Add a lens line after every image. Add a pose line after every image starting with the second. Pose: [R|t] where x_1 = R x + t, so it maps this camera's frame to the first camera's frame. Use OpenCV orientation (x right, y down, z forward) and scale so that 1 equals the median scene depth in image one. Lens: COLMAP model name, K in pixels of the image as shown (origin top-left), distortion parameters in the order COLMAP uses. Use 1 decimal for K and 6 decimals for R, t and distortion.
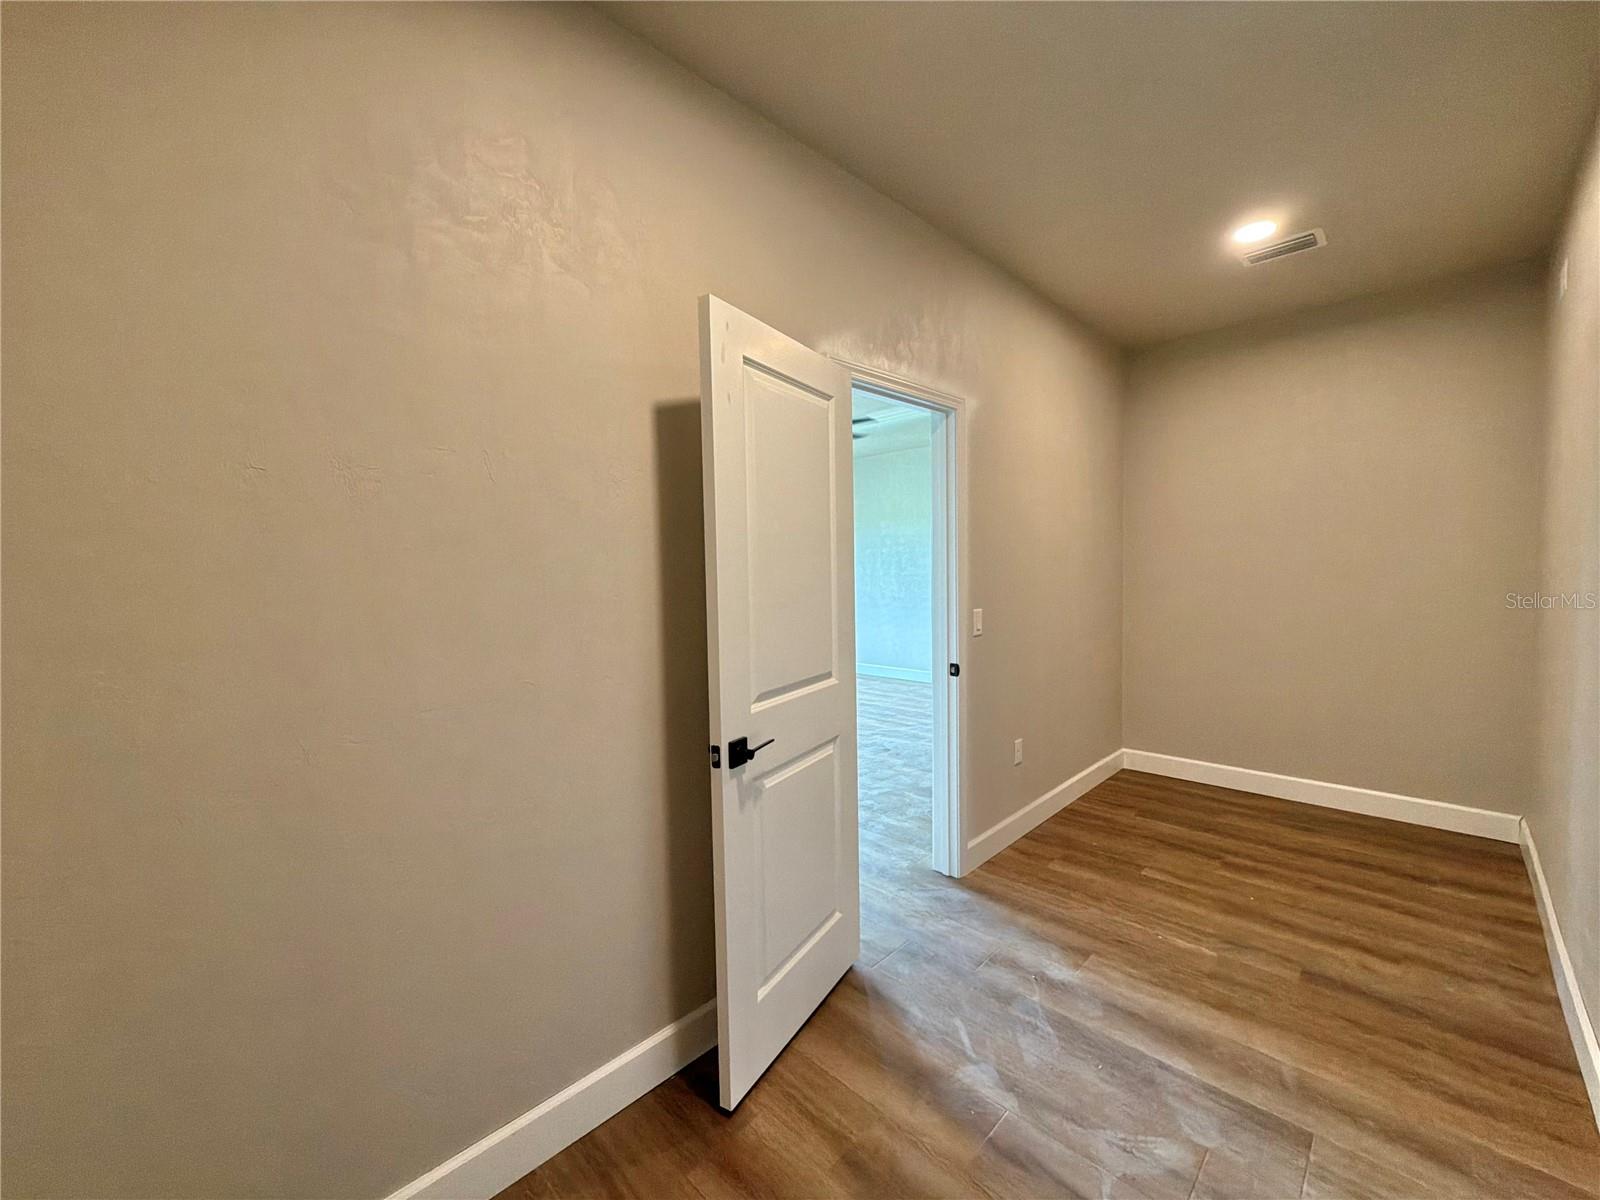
lens RADIAL K [[640.1, 0, 793.3], [0, 640.1, 603.0], [0, 0, 1]] dist [-0.001400, 0.000245]
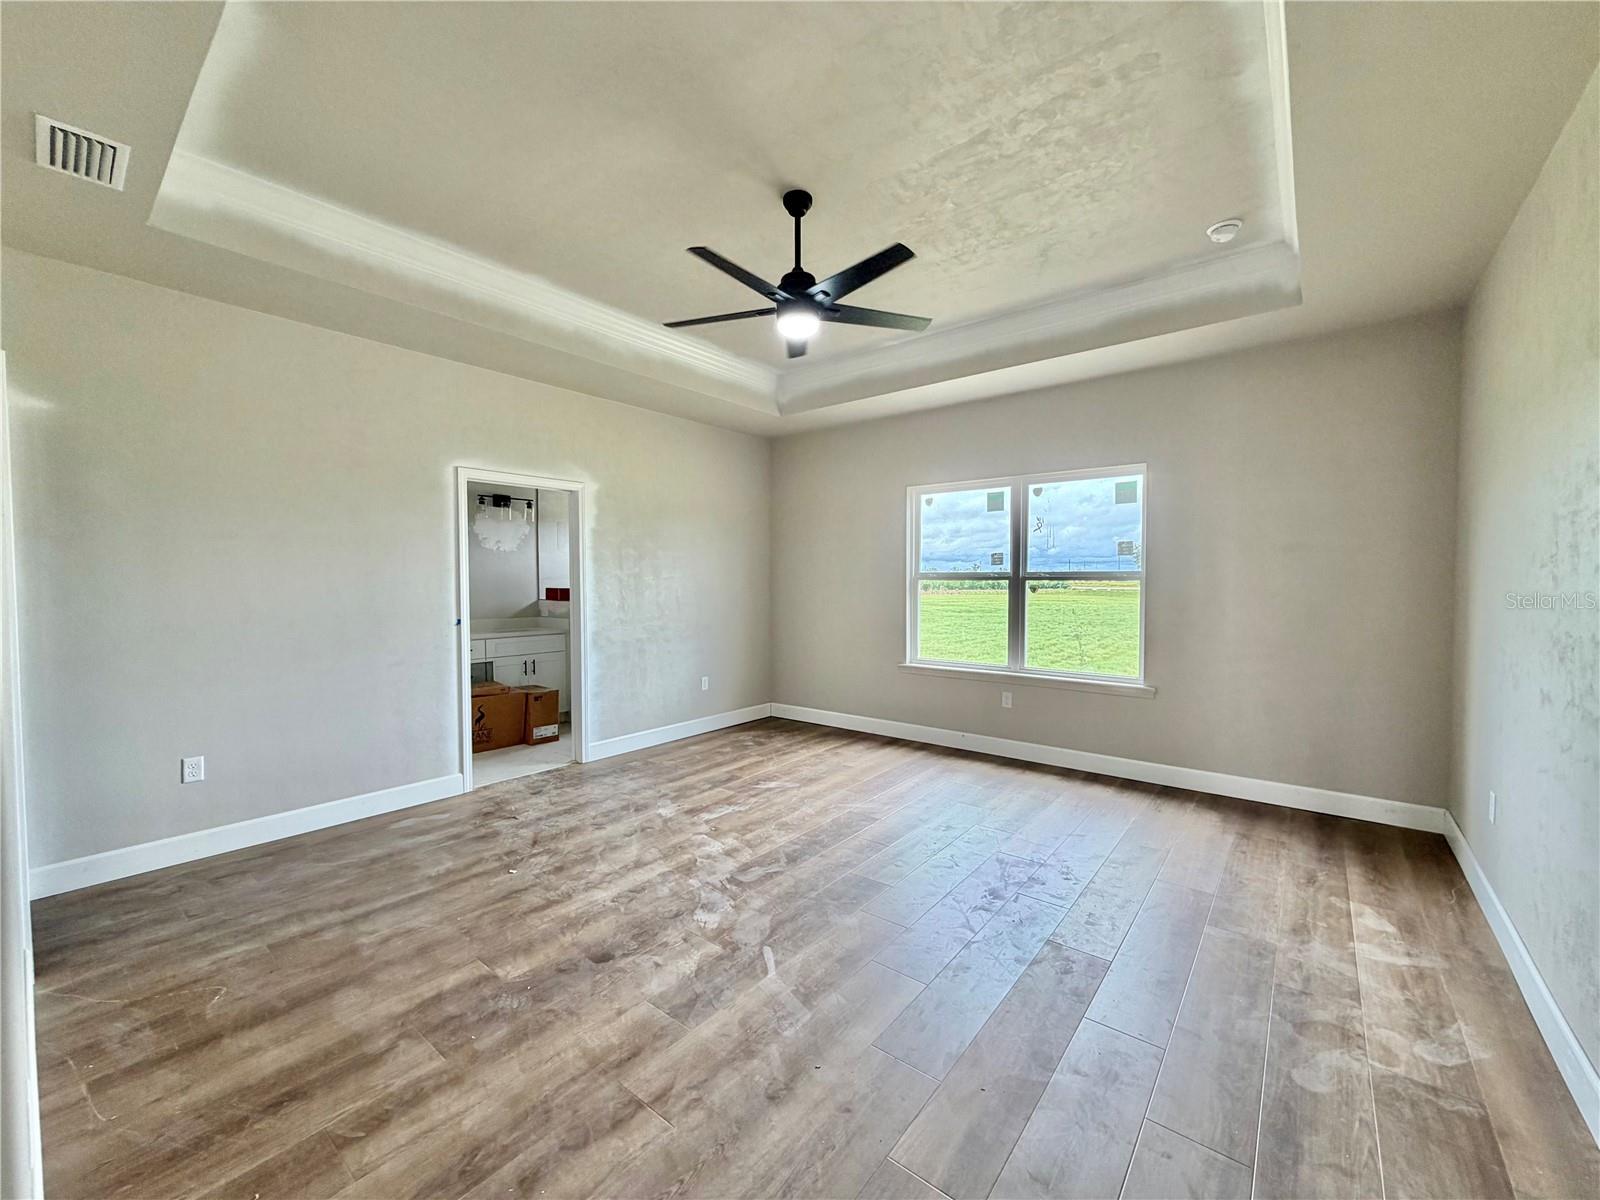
lens RADIAL K [[640.1, 0, 793.3], [0, 640.1, 603.0], [0, 0, 1]] dist [-0.001400, 0.000245]
pose [[0.101084, 0.059636, -0.993089, 1.476581], [-0.056456, 0.996937, 0.054121, -0.164611], [0.993275, 0.050595, 0.104141, 2.573326]]
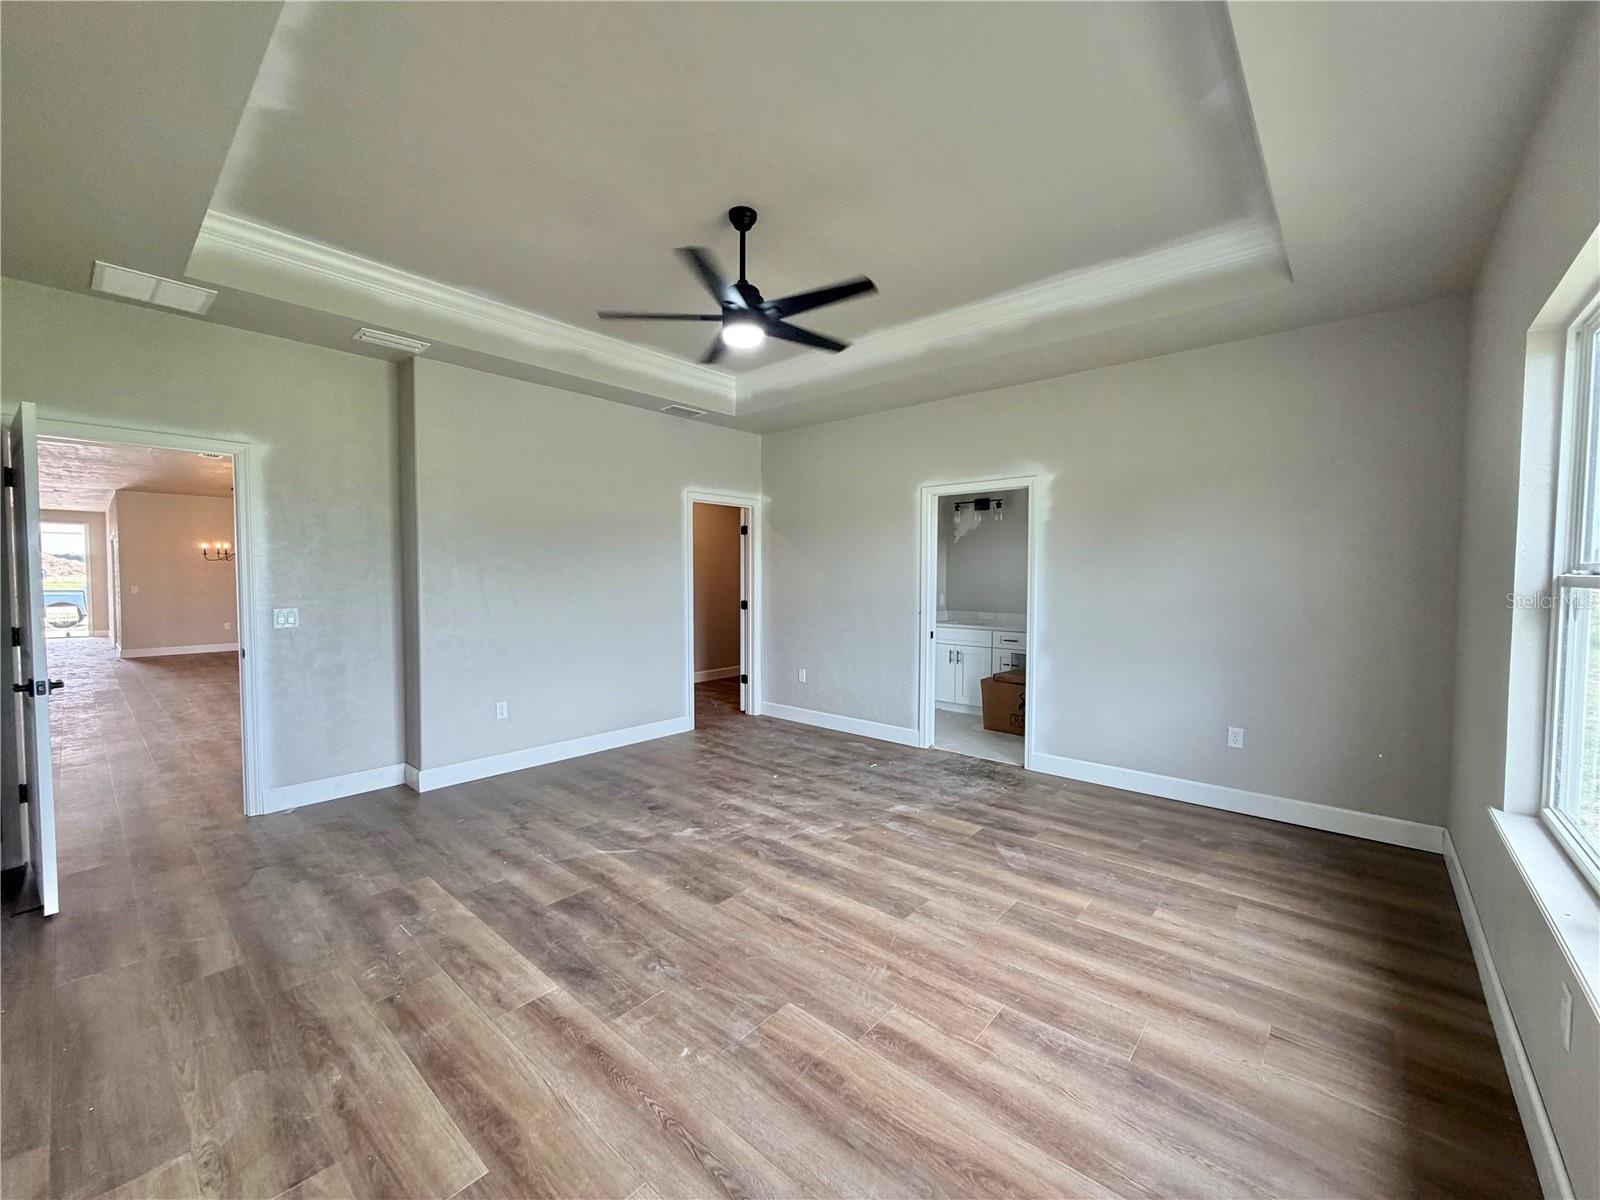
lens RADIAL K [[640.1, 0, 793.3], [0, 640.1, 603.0], [0, 0, 1]] dist [-0.001400, 0.000245]
pose [[-0.997930, 0.025399, -0.059080, 0.030270], [0.019248, 0.994552, 0.102450, -0.237931], [0.061360, 0.101101, -0.992982, 4.224617]]
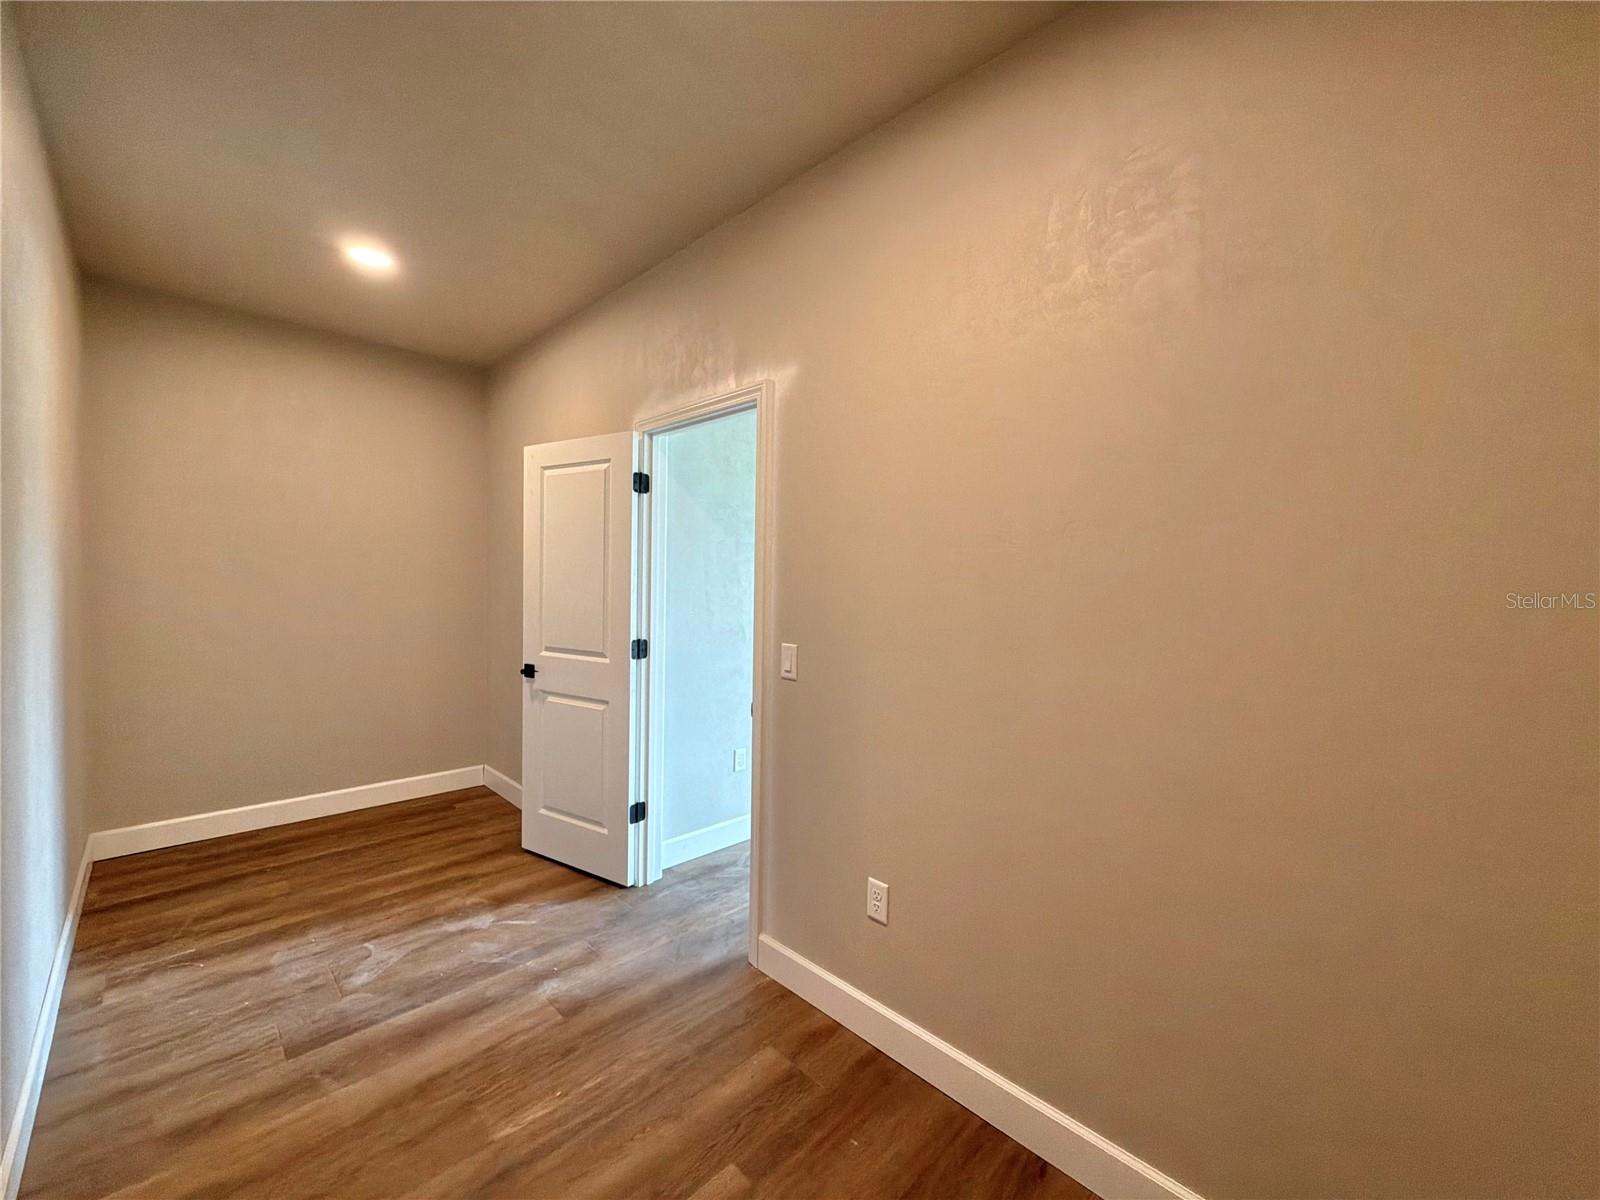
lens RADIAL K [[649.1, 0, 800.0], [0, 649.1, 600.0], [0, 0, 1]] dist [-0.002116, -0.000556]
pose [[-0.005697, 0.051210, -0.998672, 1.491840], [-0.078162, 0.995610, 0.051499, -0.116816], [0.996924, 0.078351, -0.001669, 1.432459]]
